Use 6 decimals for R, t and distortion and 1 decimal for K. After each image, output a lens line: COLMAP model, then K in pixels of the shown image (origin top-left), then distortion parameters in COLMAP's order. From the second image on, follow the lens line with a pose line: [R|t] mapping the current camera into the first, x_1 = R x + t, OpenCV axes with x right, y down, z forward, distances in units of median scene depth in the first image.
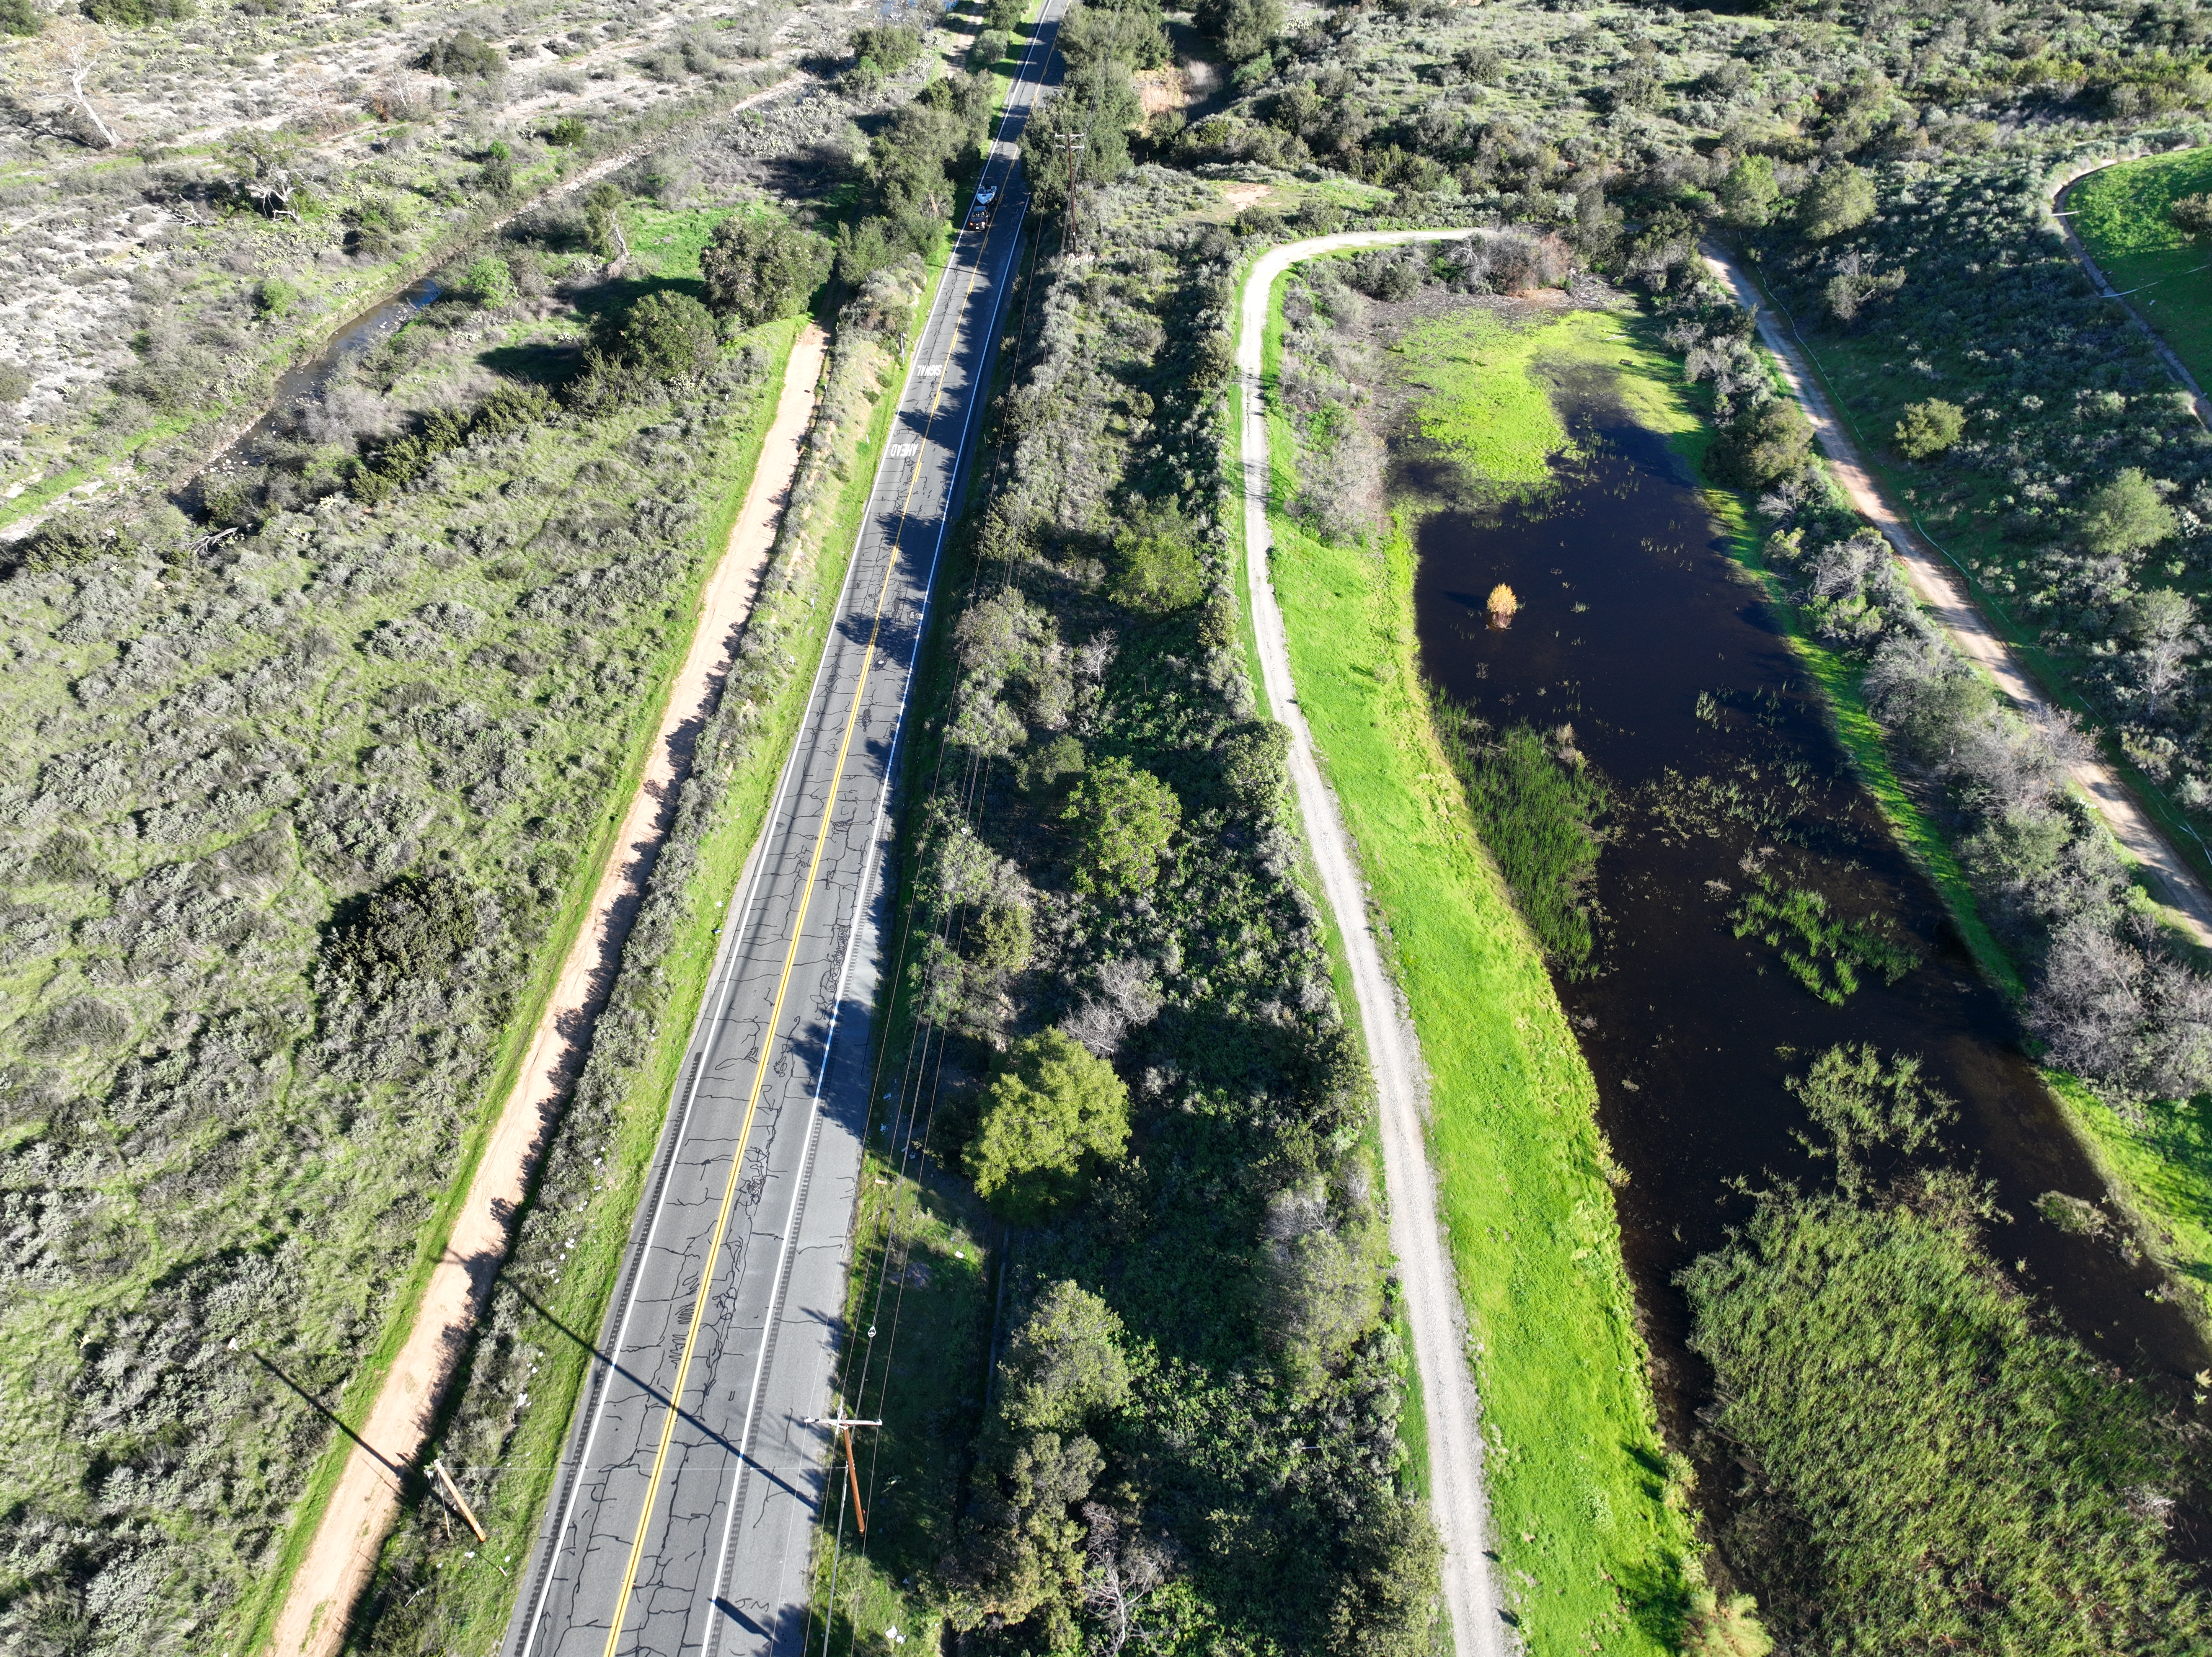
lens RADIAL K [[1530.9, 0, 1106.0], [0, 1530.9, 828.5], [0, 0, 1]] dist [0.011625, 0.006597]
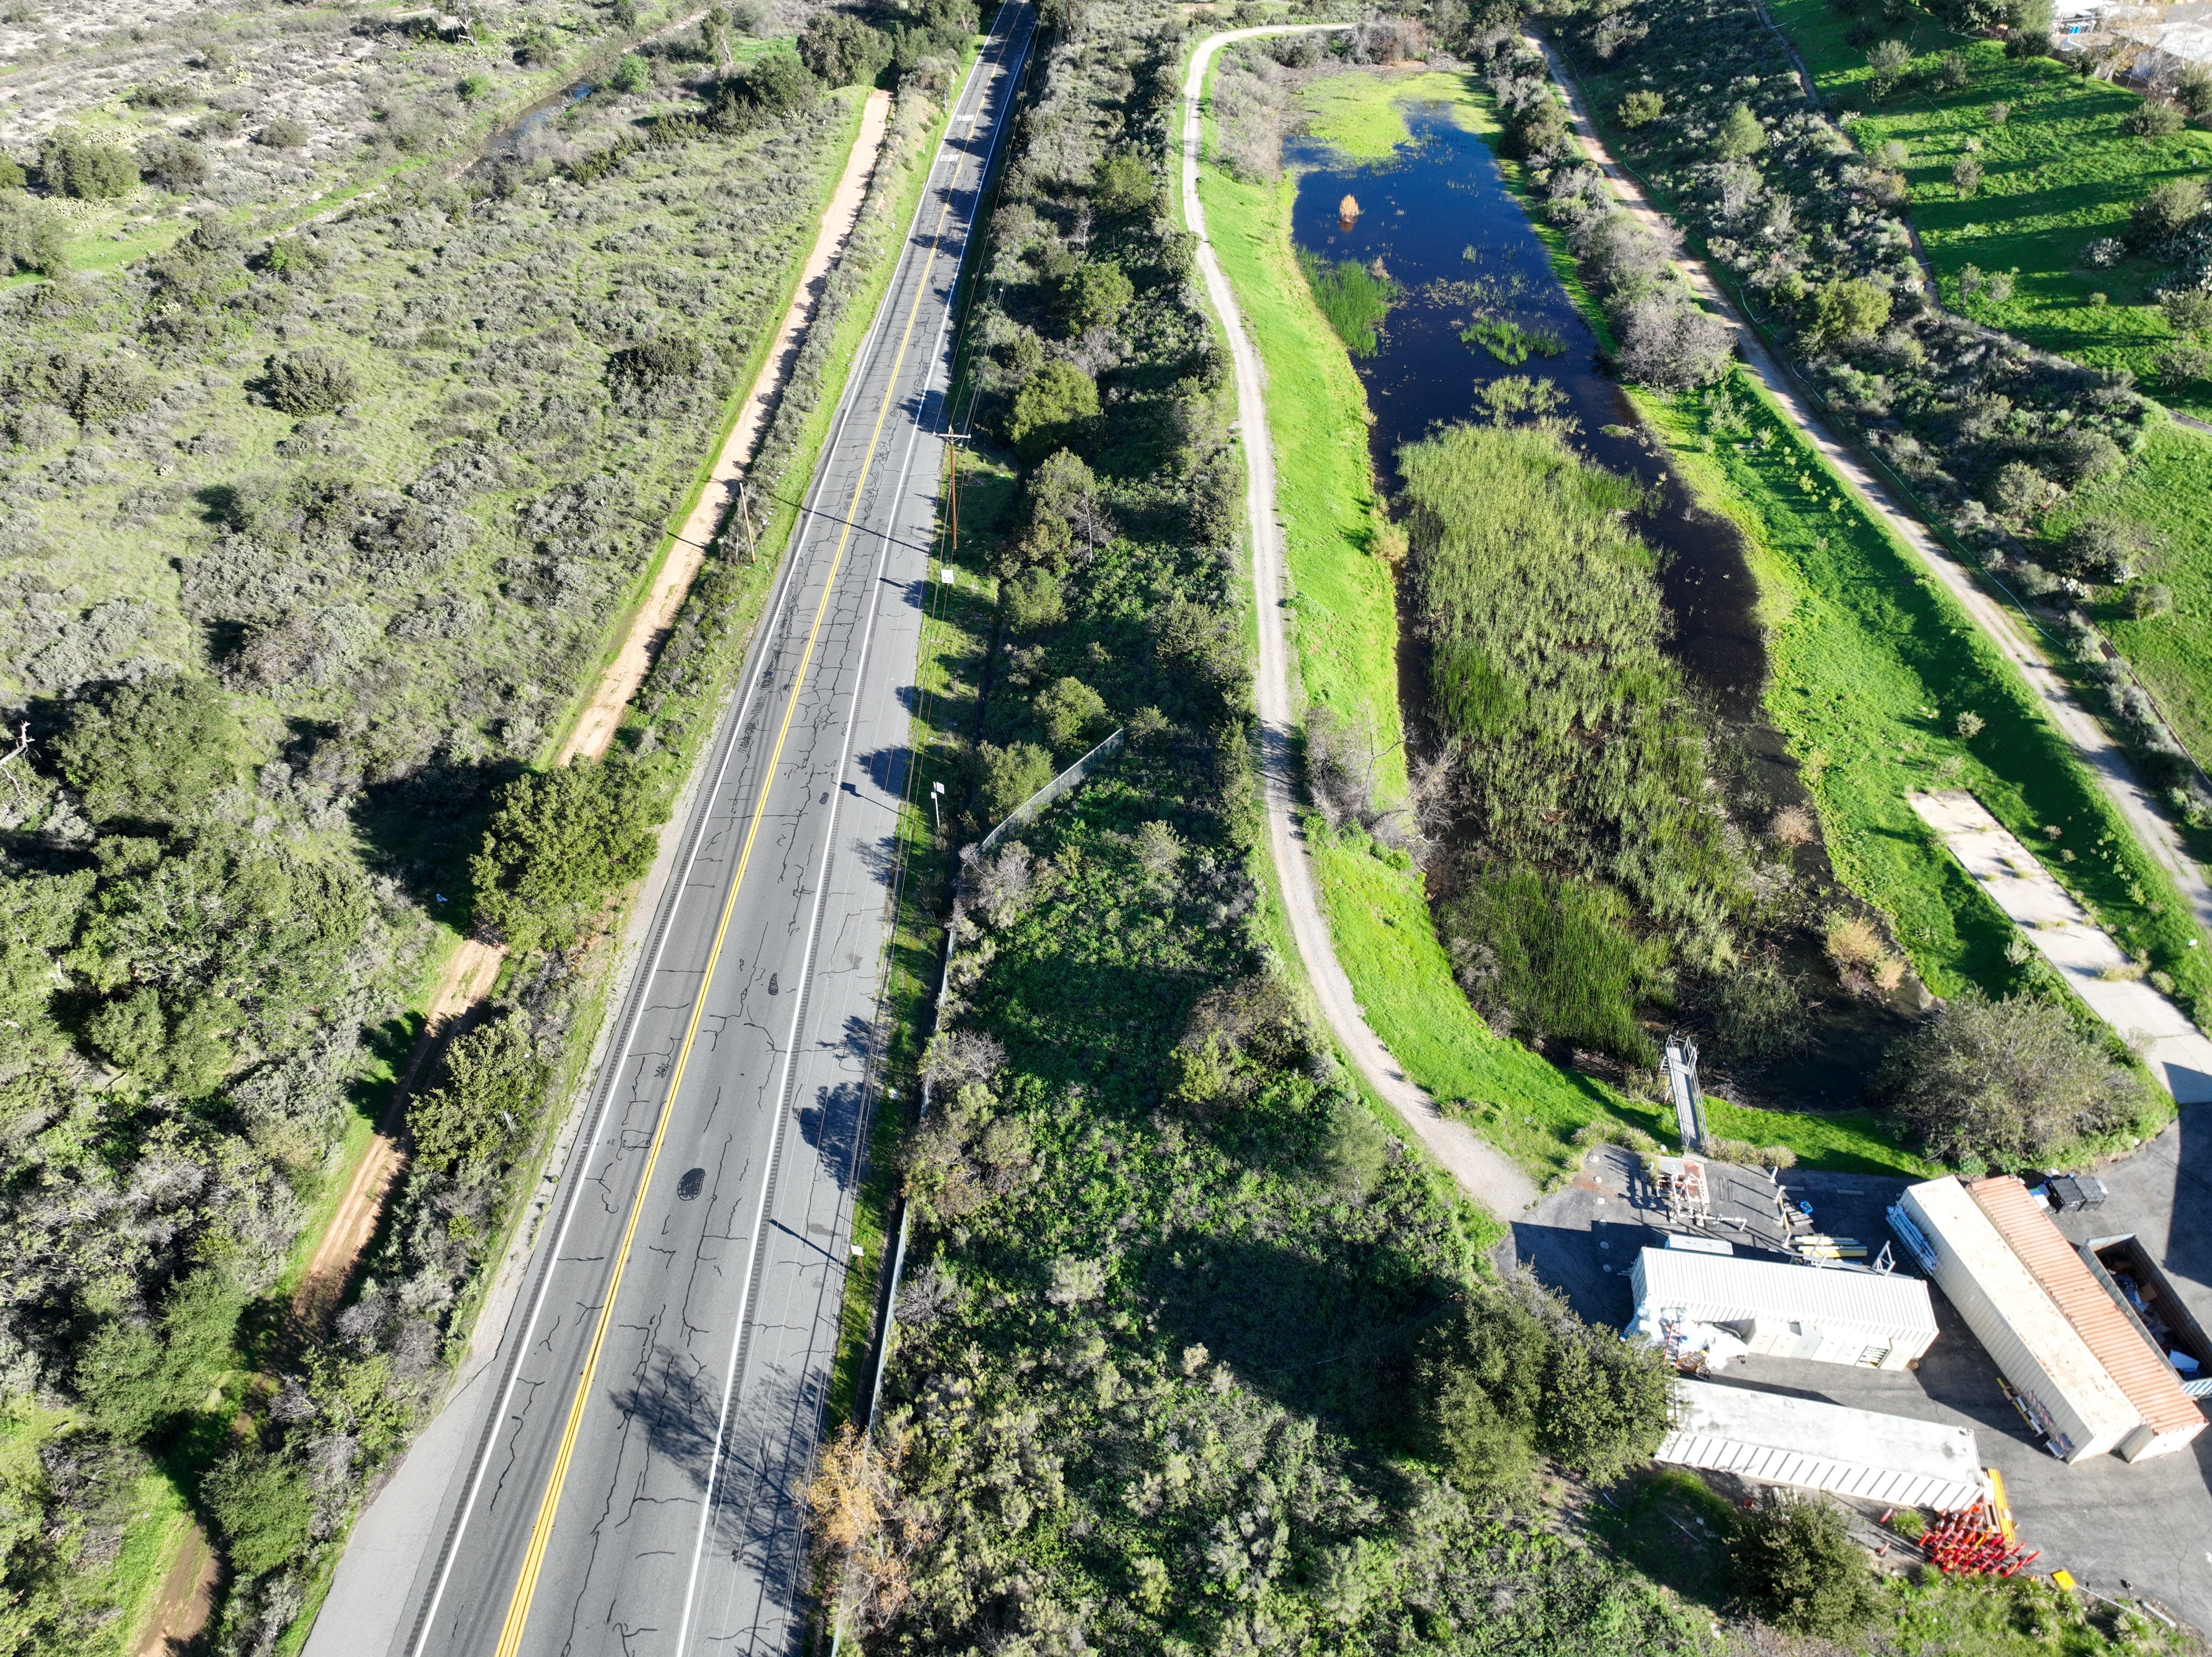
lens RADIAL K [[1544.7, 0, 1106.0], [0, 1544.7, 828.5], [0, 0, 1]] dist [0.002922, 0.022438]
pose [[1.000000, -0.000270, -0.000020, 0.015786], [0.000269, 0.999976, -0.006986, 0.465840], [0.000022, 0.006986, 0.999976, -0.519791]]
